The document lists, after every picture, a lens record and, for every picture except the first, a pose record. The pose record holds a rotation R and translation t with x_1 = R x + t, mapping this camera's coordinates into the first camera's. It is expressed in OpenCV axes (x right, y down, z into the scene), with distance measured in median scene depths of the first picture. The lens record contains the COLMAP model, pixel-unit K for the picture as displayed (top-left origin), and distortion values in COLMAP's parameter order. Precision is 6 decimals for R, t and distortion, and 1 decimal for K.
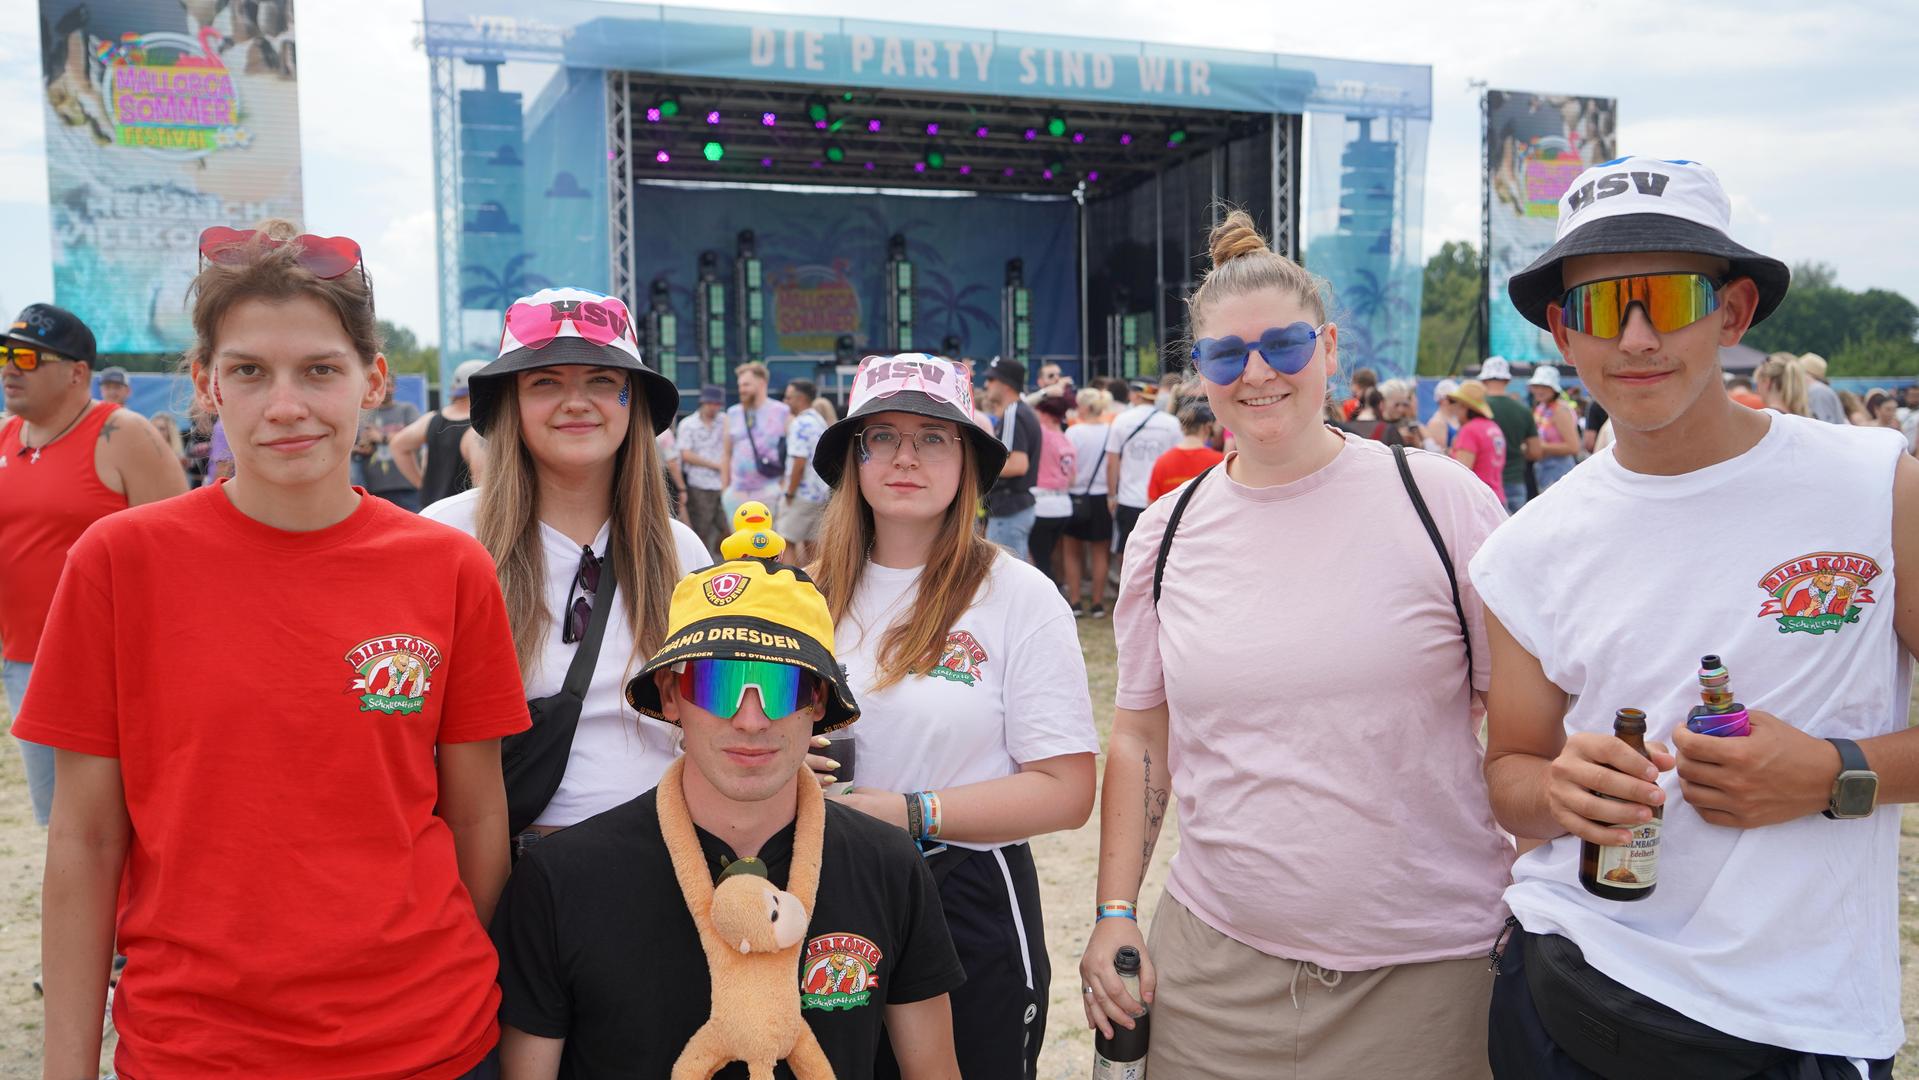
lens RADIAL K [[1767.1, 0, 959.5], [0, 1767.1, 540.0], [0, 0, 1]] dist [-0.005936, -0.001521]
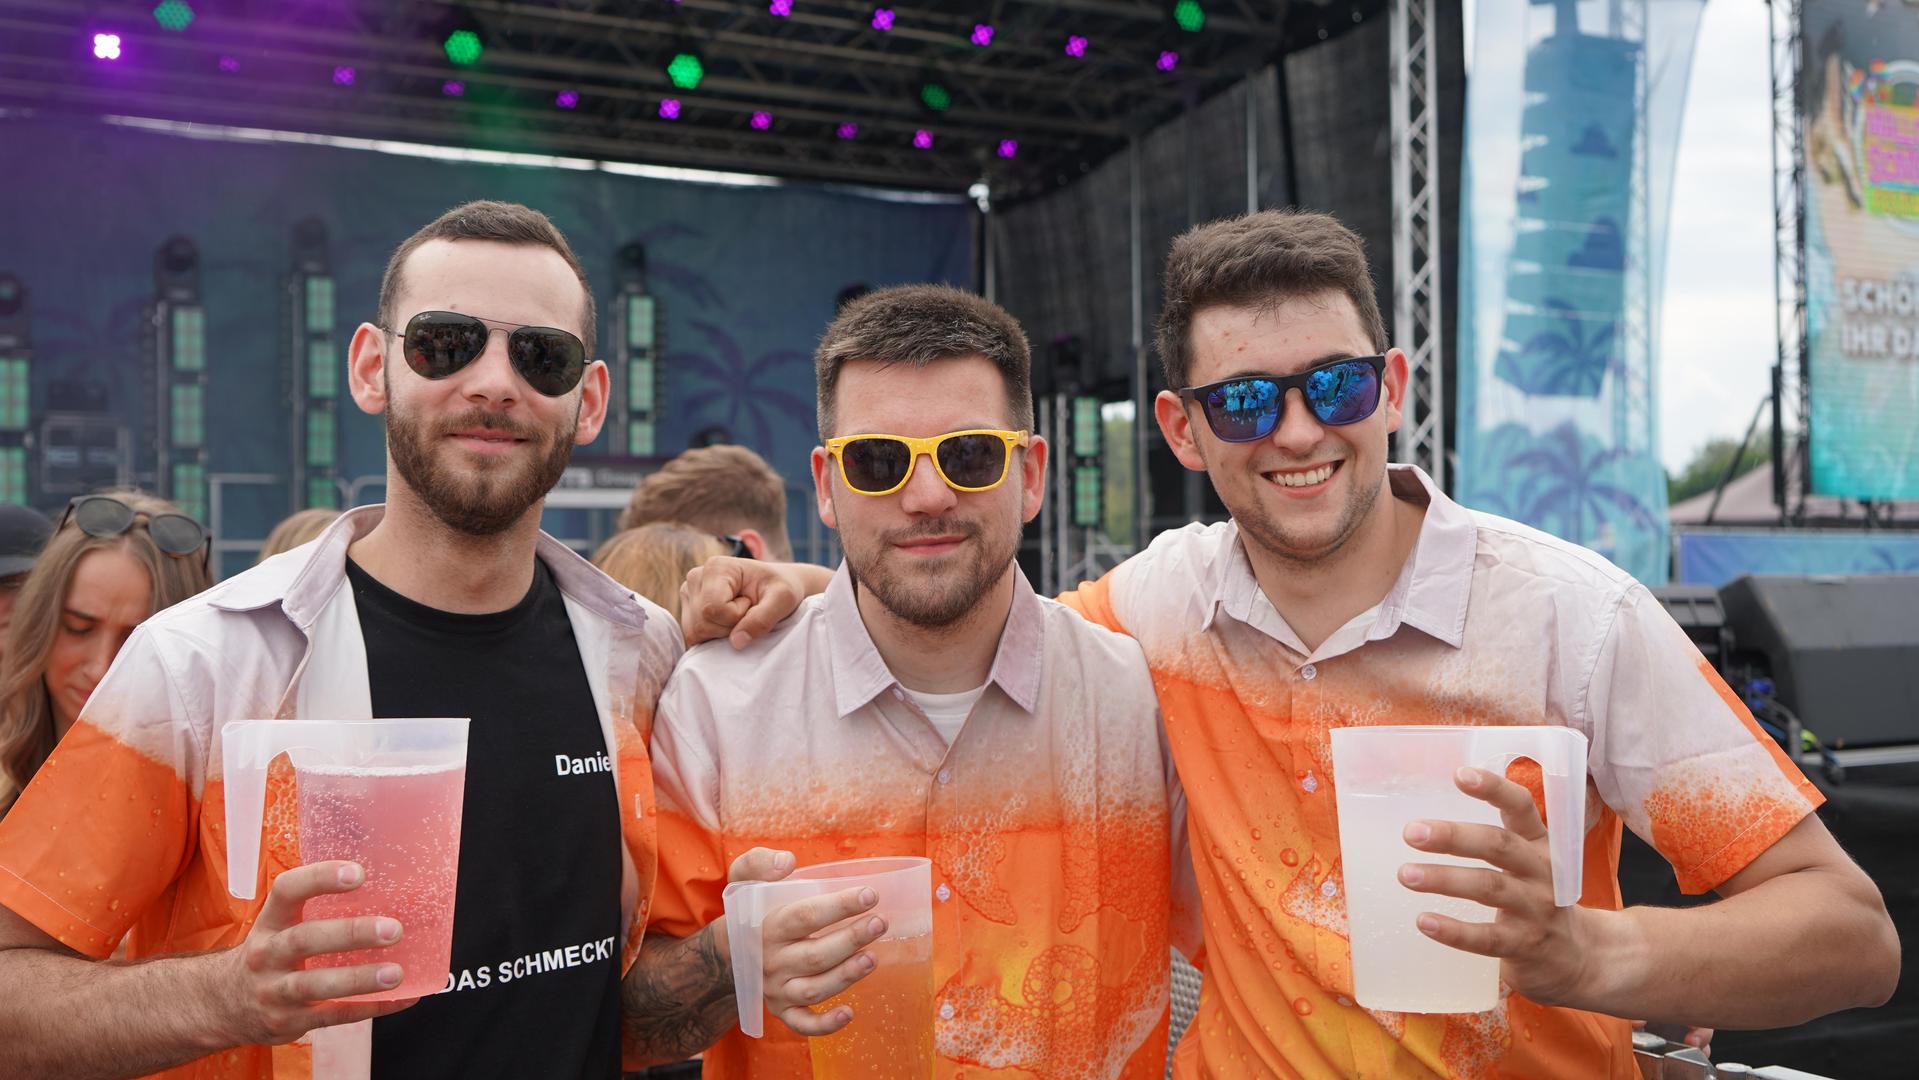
lens RADIAL K [[1986.4, 0, 959.5], [0, 1986.4, 540.0], [0, 0, 1]] dist [-0.001981, 0.016043]
pose [[0.998096, 0.010167, 0.060840, 0.026832], [-0.004097, 0.995071, -0.099079, -0.030932], [-0.061548, 0.098641, 0.993218, 0.434770]]
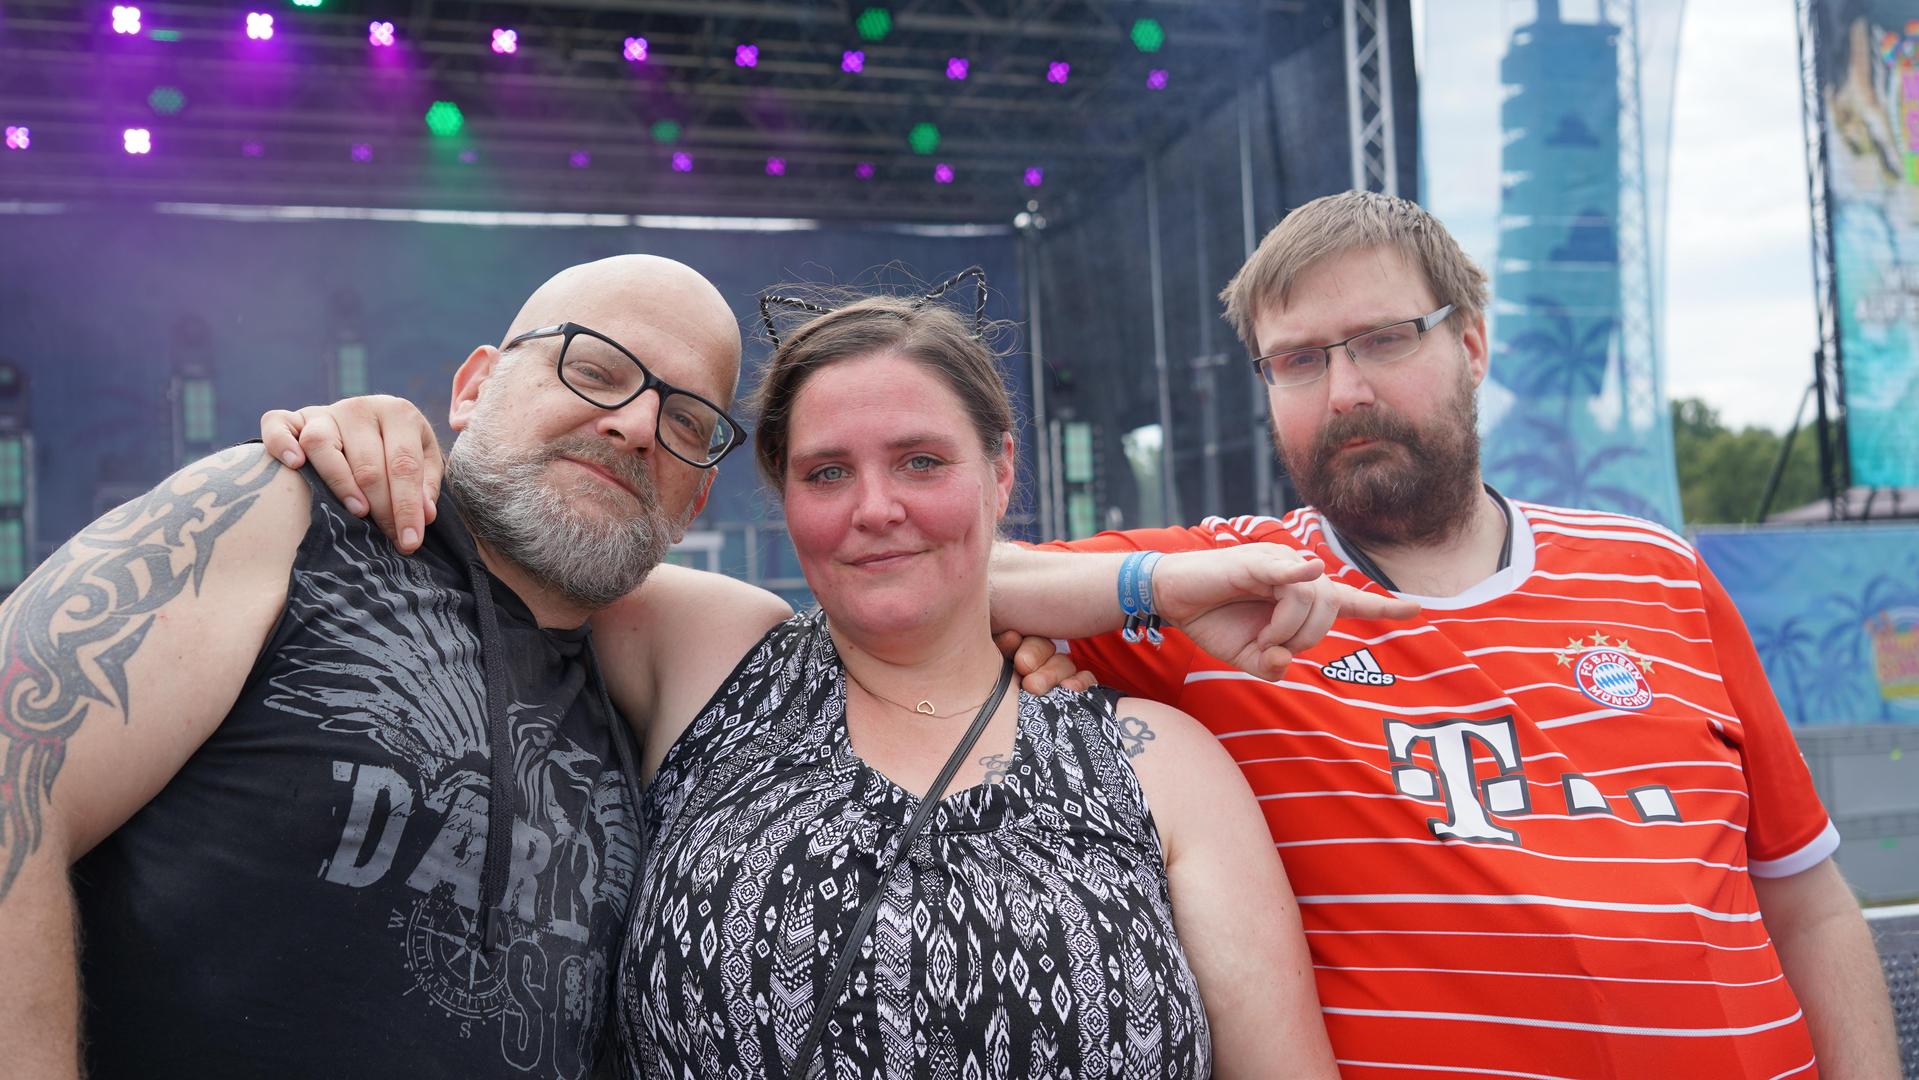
lens RADIAL K [[1976.4, 0, 959.5], [0, 1976.4, 540.0], [0, 0, 1]] dist [0.017306, 0.007043]
pose [[0.996326, -0.031568, -0.079617, 0.100630], [0.022417, 0.993307, -0.113307, -0.031280], [0.082661, 0.111105, 0.990365, 0.434551]]
